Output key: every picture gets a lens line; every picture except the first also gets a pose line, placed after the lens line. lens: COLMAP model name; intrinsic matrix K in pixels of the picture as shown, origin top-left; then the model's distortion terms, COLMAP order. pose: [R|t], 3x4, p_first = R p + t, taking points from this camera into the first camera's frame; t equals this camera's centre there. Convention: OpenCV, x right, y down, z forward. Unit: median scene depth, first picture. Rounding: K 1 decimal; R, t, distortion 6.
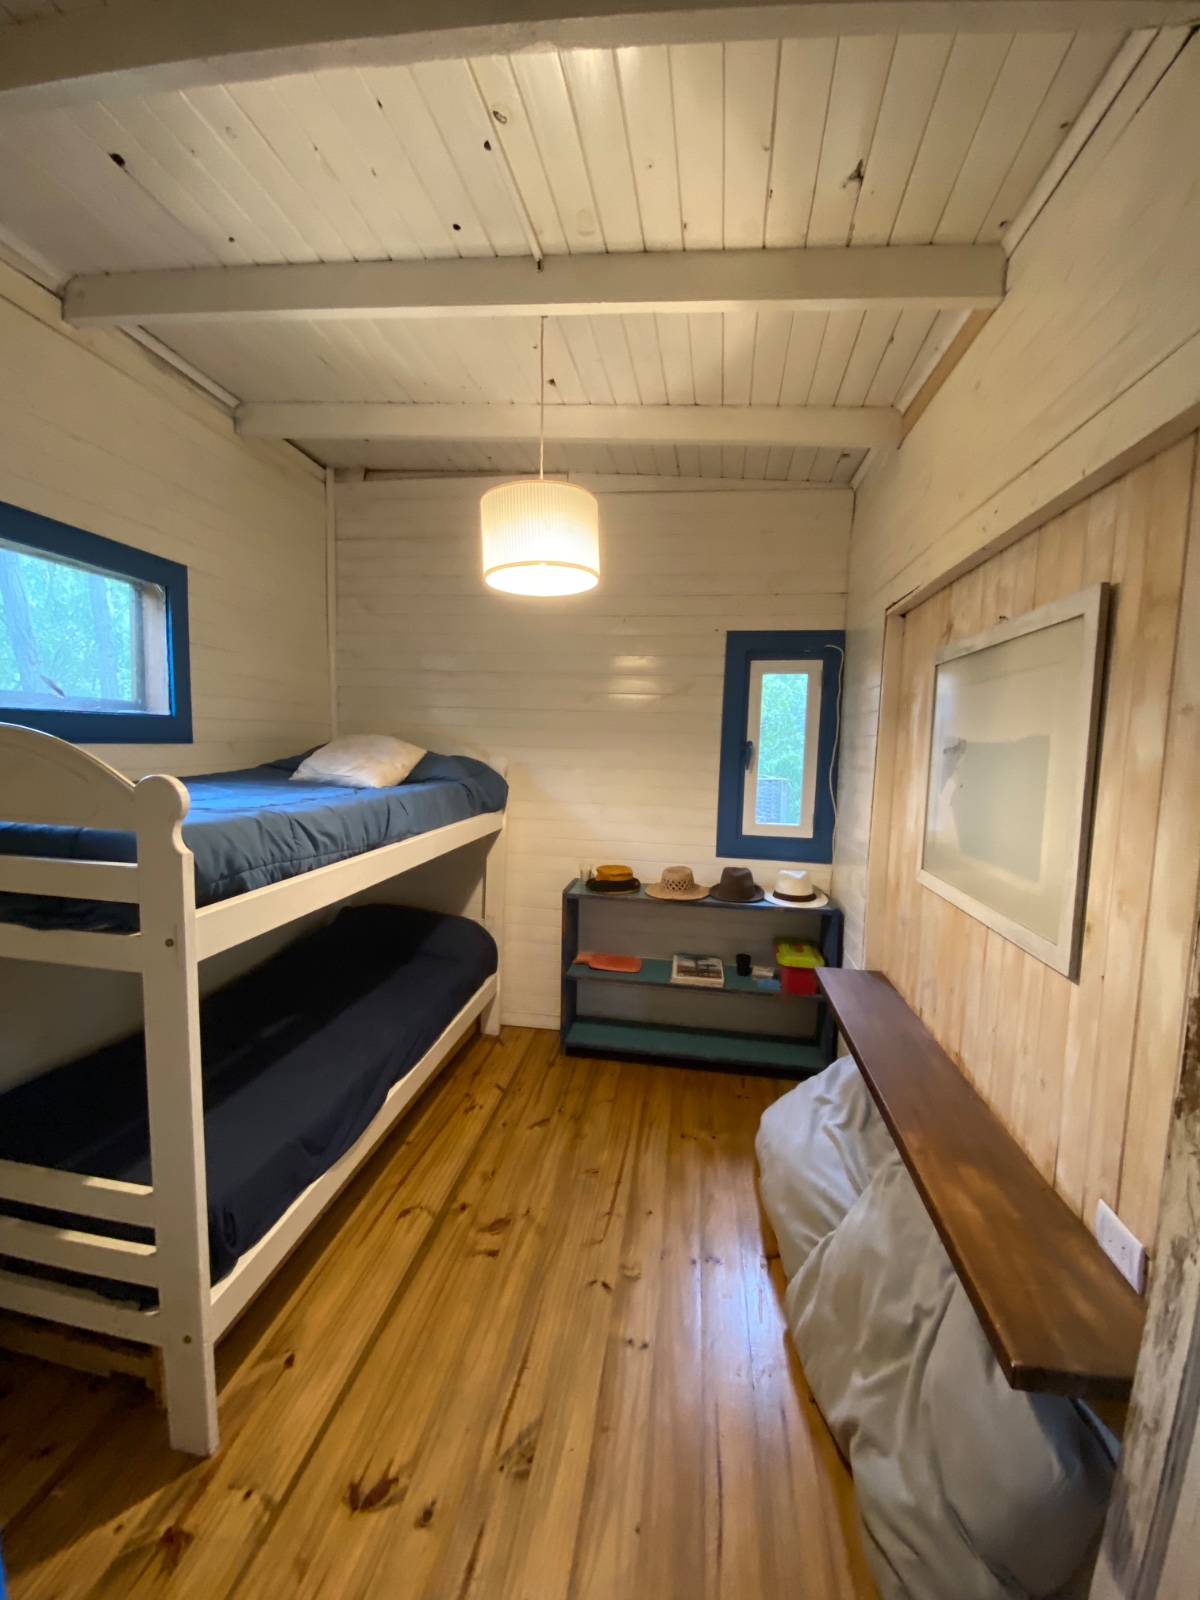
lens RADIAL K [[655.1, 0, 602.1], [0, 655.1, 793.3], [0, 0, 1]] dist [0.012852, -0.017298]
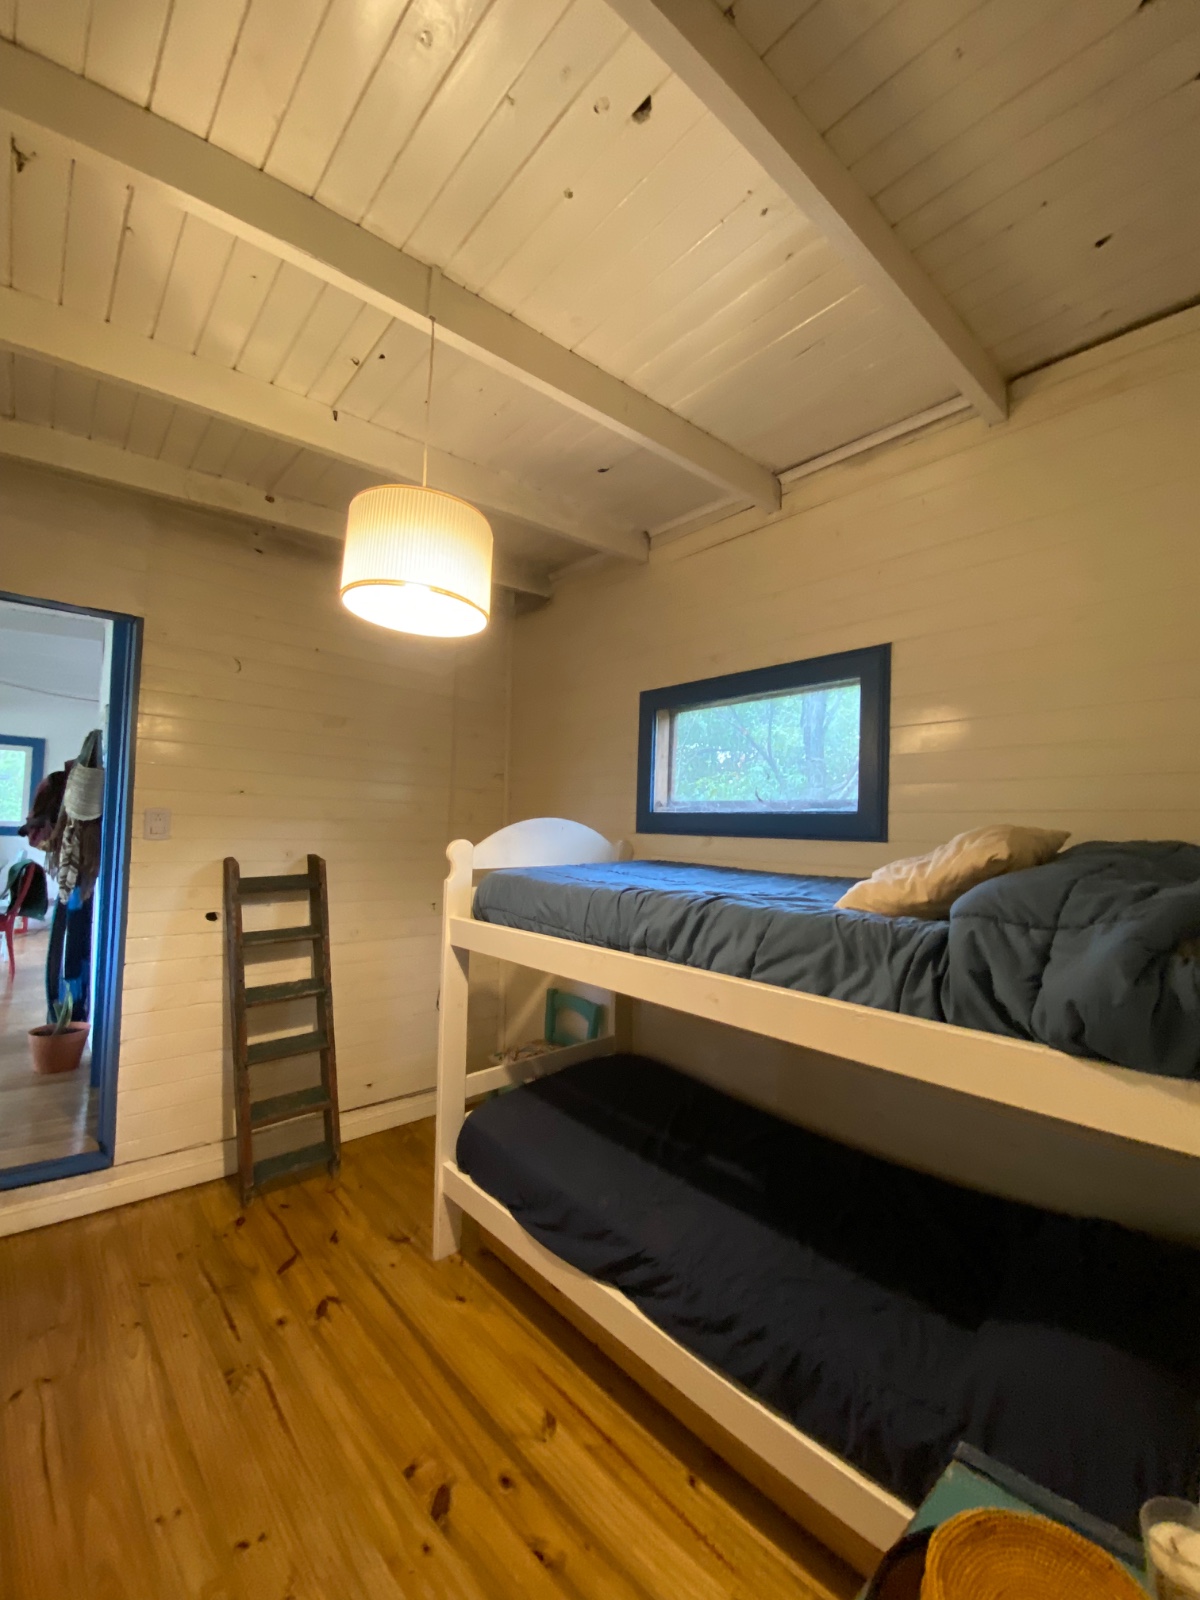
lens RADIAL K [[652.8, 0, 600.0], [0, 652.8, 800.0], [0, 0, 1]] dist [0.012670, -0.016677]
pose [[-0.633170, -0.081194, -0.769742, 0.323761], [-0.107598, 0.994060, -0.016347, -0.093513], [0.766497, 0.072472, -0.638146, 1.502727]]
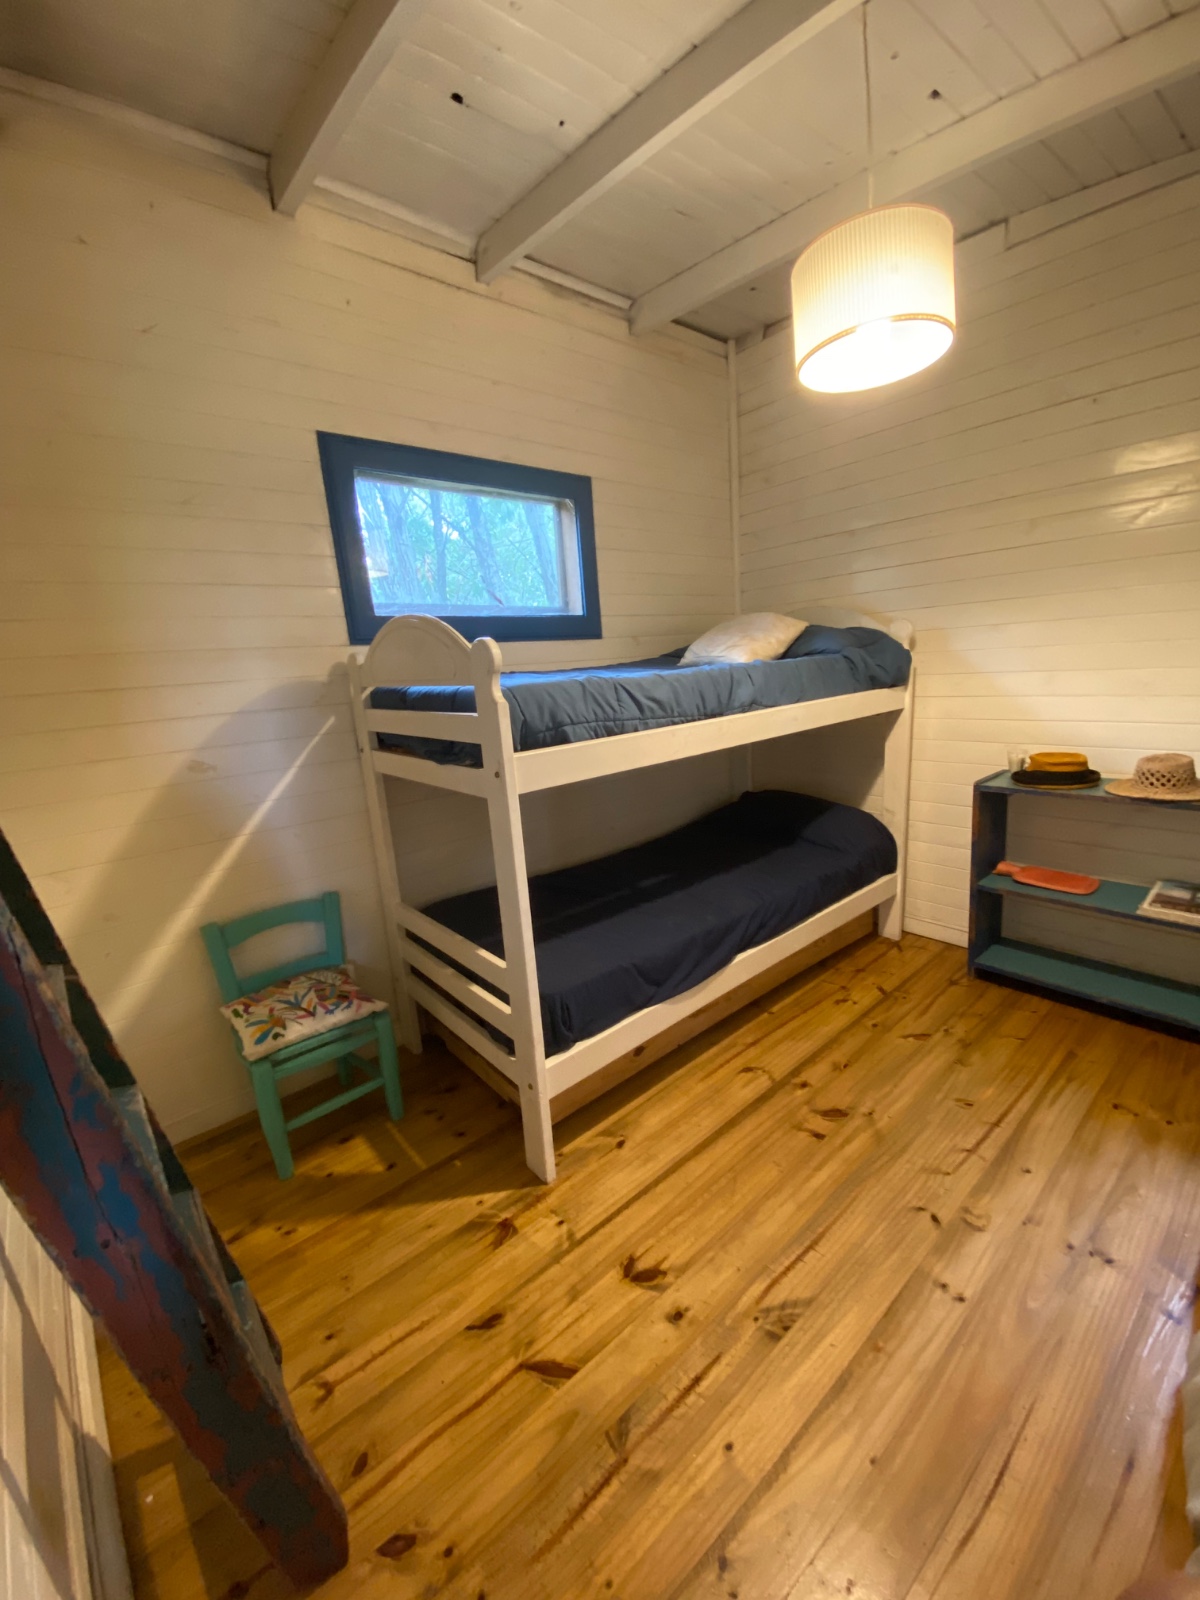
lens RADIAL K [[652.8, 0, 600.0], [0, 652.8, 800.0], [0, 0, 1]] dist [0.012670, -0.016677]
pose [[0.751796, 0.057396, -0.656893, 0.182311], [0.035691, 0.991202, 0.127454, 0.074629], [0.658429, -0.119265, 0.743133, 0.127042]]
